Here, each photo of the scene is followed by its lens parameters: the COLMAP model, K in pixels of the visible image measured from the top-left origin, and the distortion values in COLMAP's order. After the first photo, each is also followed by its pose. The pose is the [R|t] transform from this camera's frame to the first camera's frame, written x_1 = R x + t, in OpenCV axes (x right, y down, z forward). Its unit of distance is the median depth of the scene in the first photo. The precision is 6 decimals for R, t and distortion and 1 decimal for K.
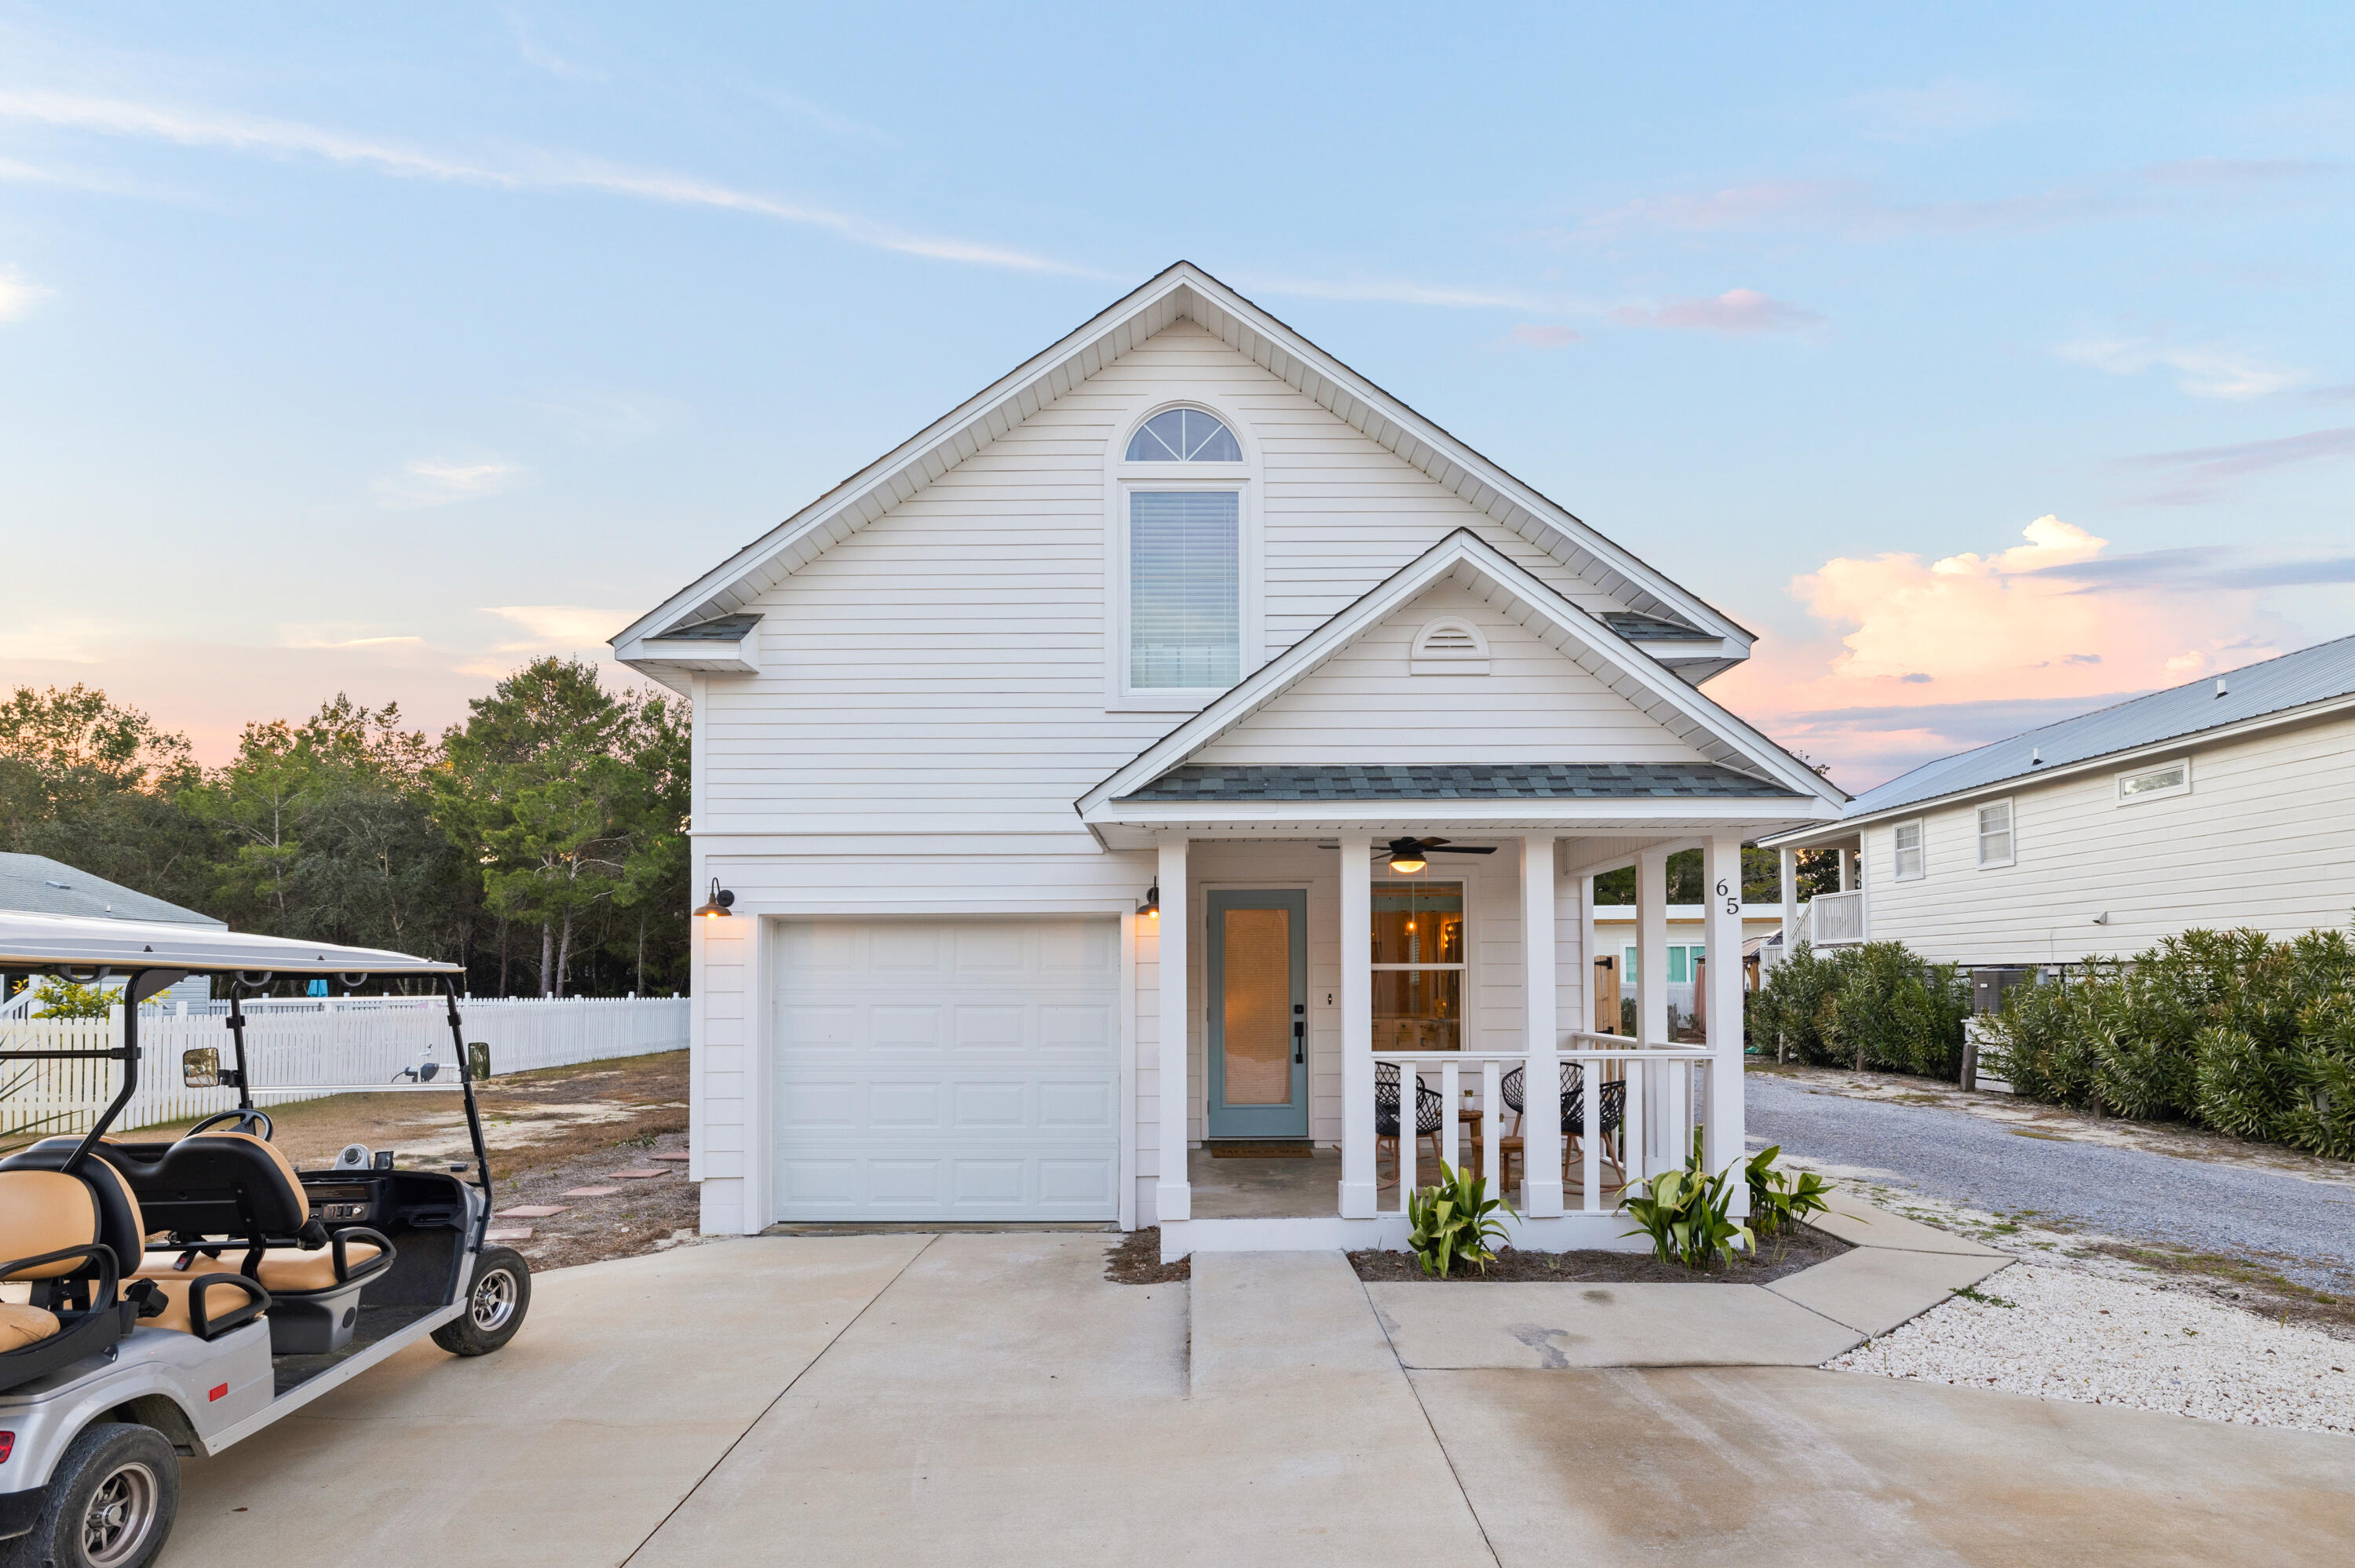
lens RADIAL K [[1310.1, 0, 1205.7], [0, 1310.1, 932.3], [0, 0, 1]] dist [-0.005431, 0.000113]
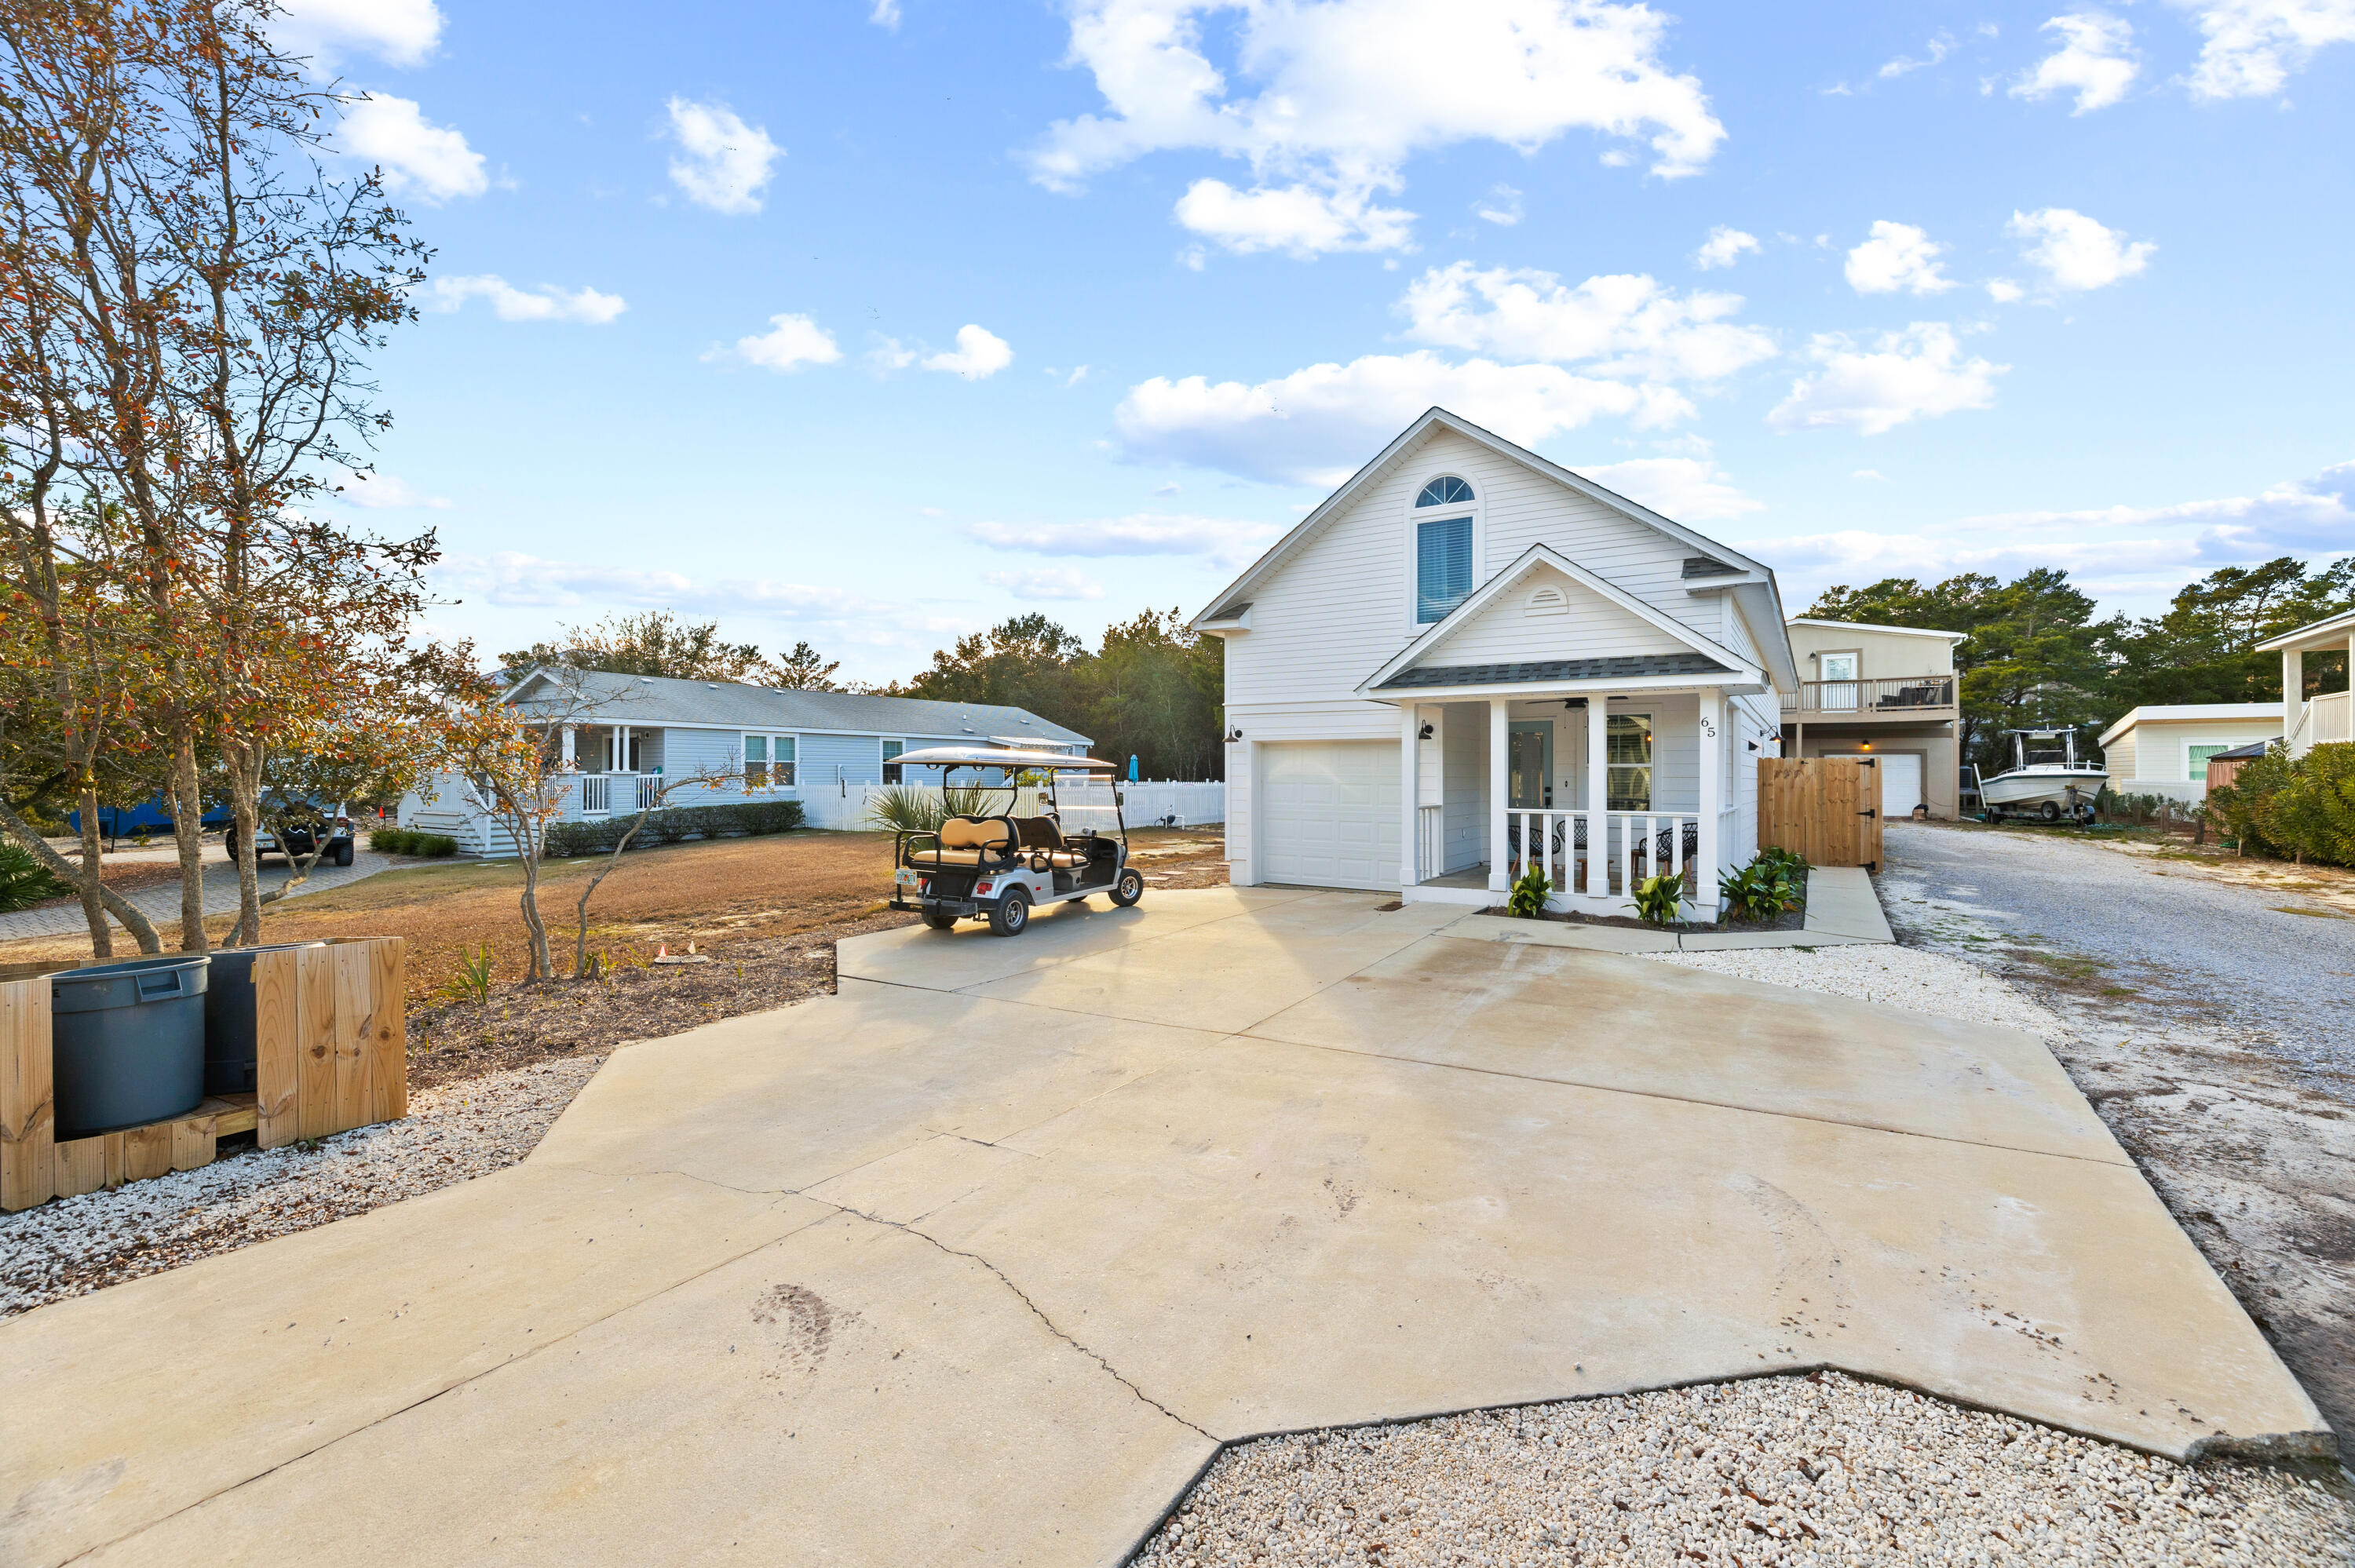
lens RADIAL K [[1002.8, 0, 1174.5], [0, 1002.8, 770.2], [0, 0, 1]] dist [0.000776, 0.000147]
pose [[0.835166, 0.005513, -0.549970, 0.492427], [0.012824, 0.999483, 0.029493, -0.016353], [0.549848, -0.031685, 0.834664, -0.494223]]
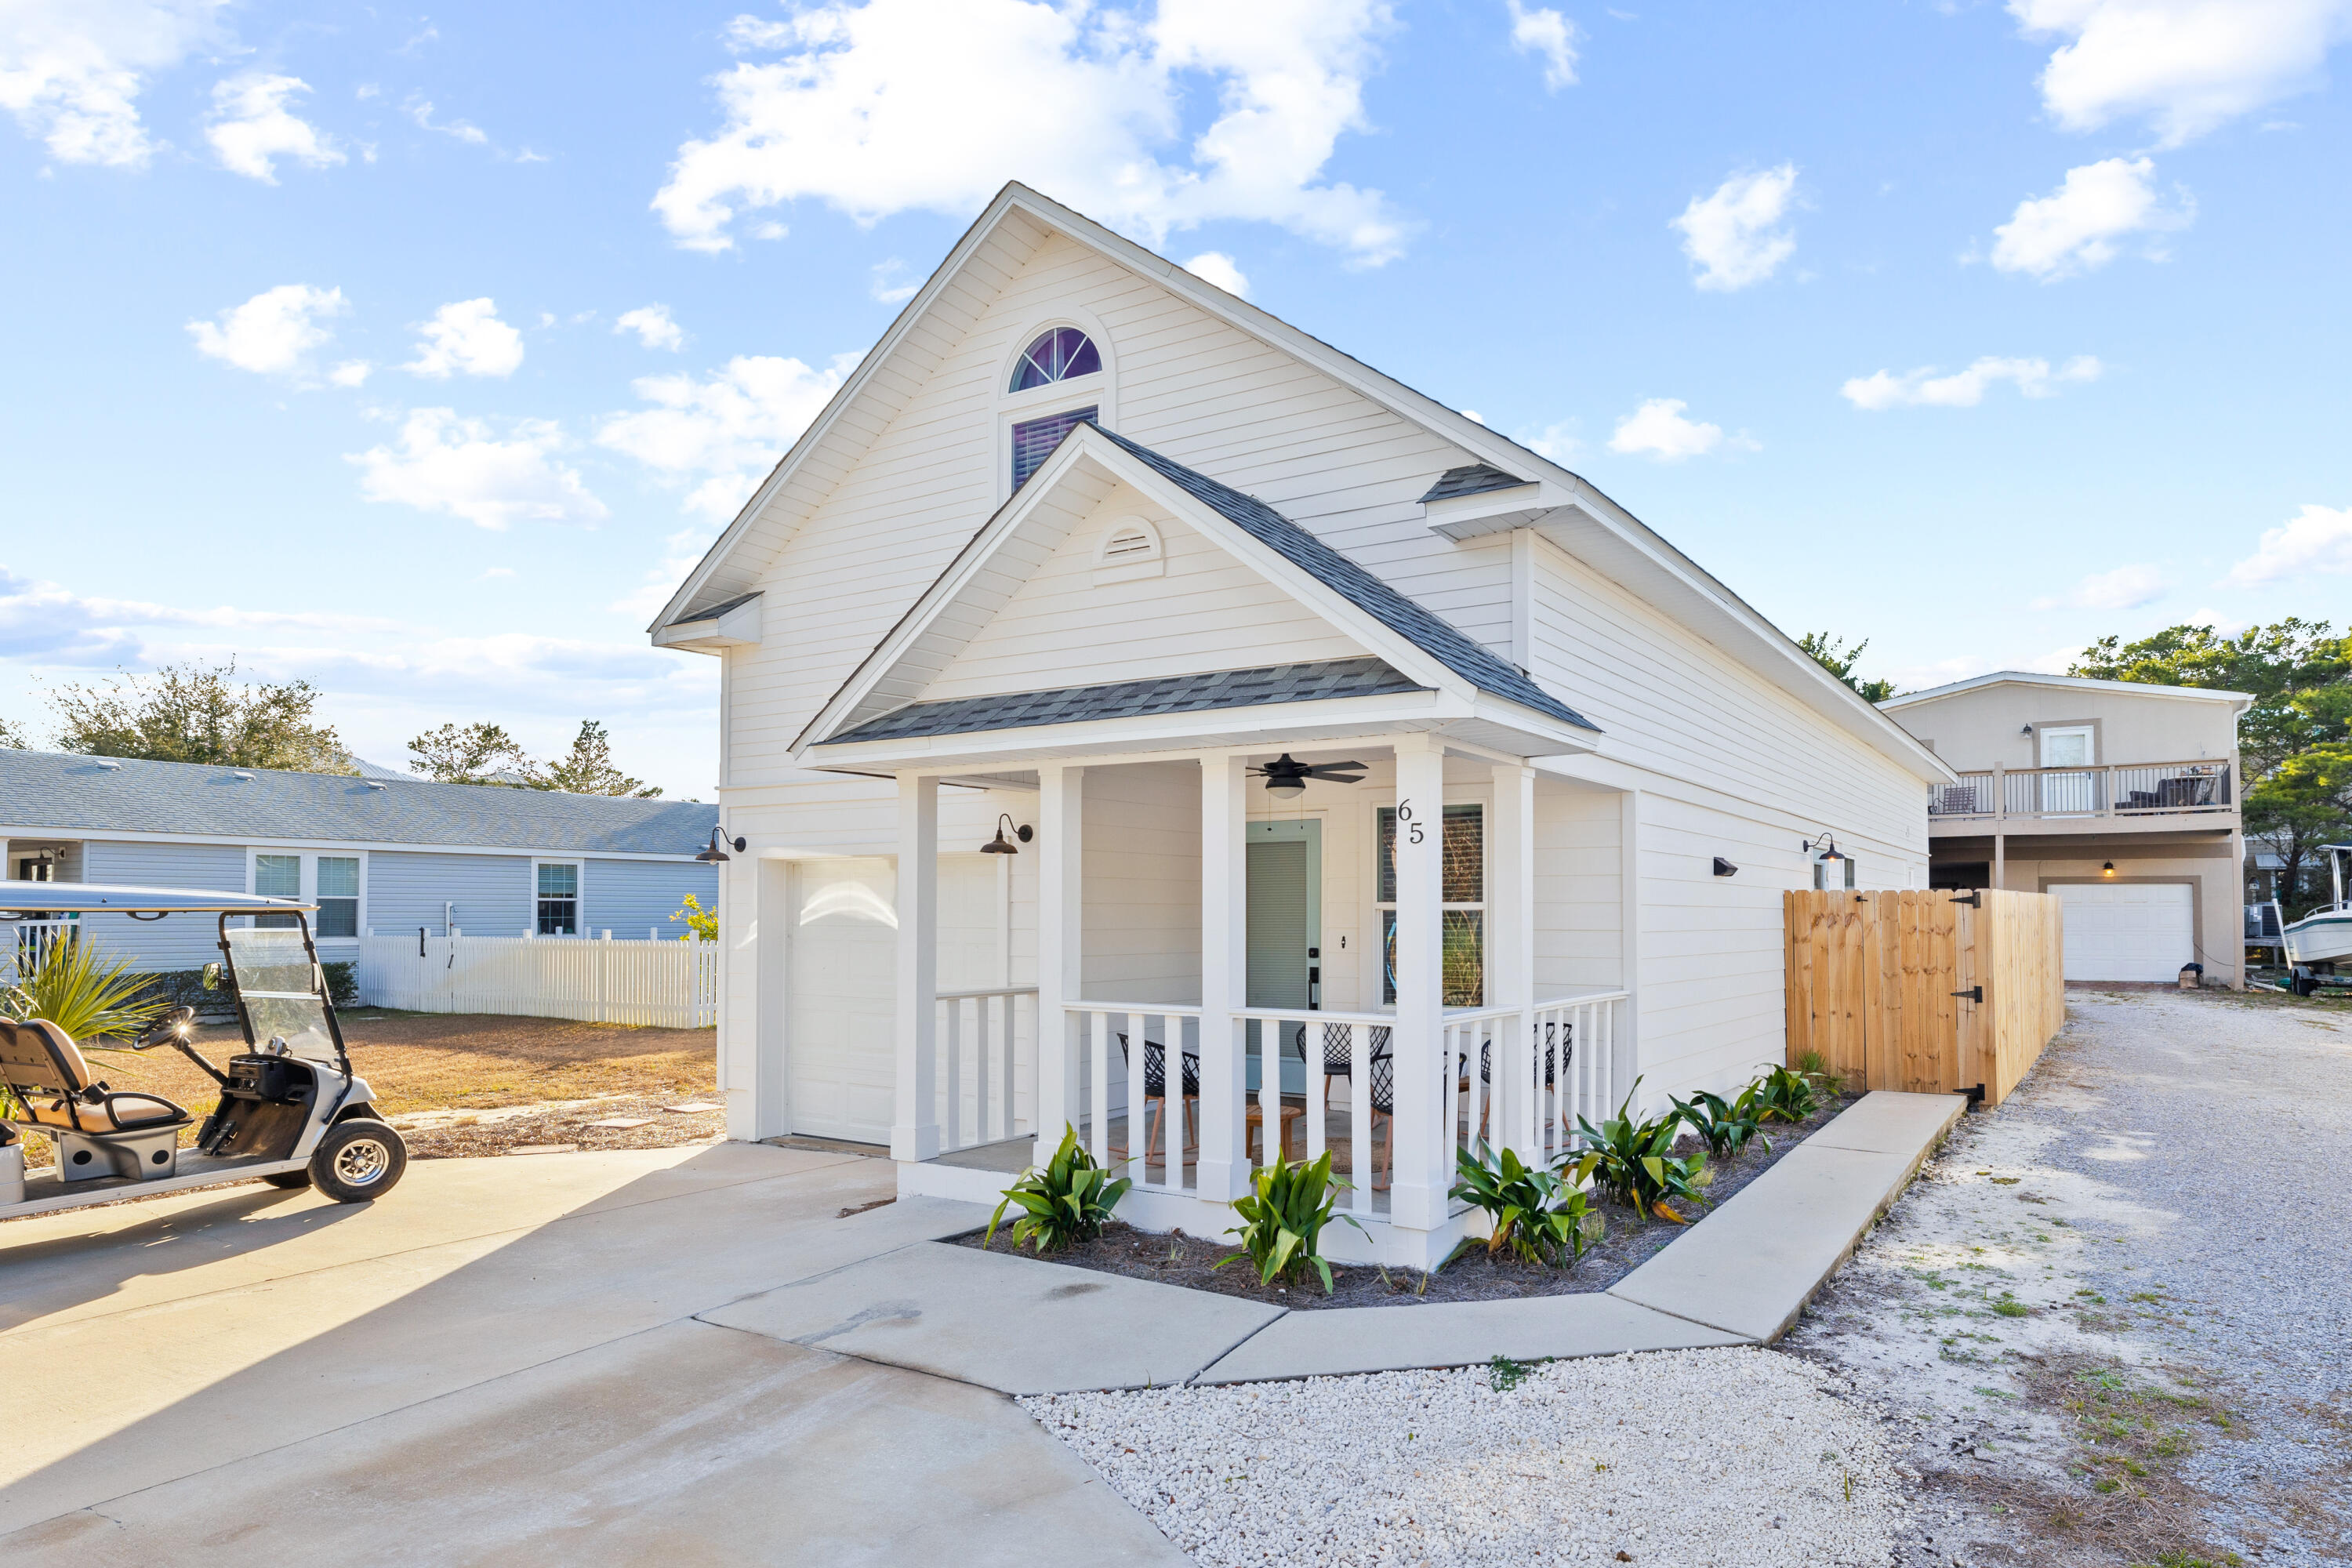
lens RADIAL K [[1410.6, 0, 1264.9], [0, 1410.6, 858.5], [0, 0, 1]] dist [-0.001962, -0.000358]
pose [[0.844834, -0.014513, -0.534832, 0.702722], [0.013785, 0.999891, -0.005358, -0.001078], [0.534851, -0.002847, 0.844941, 0.214763]]
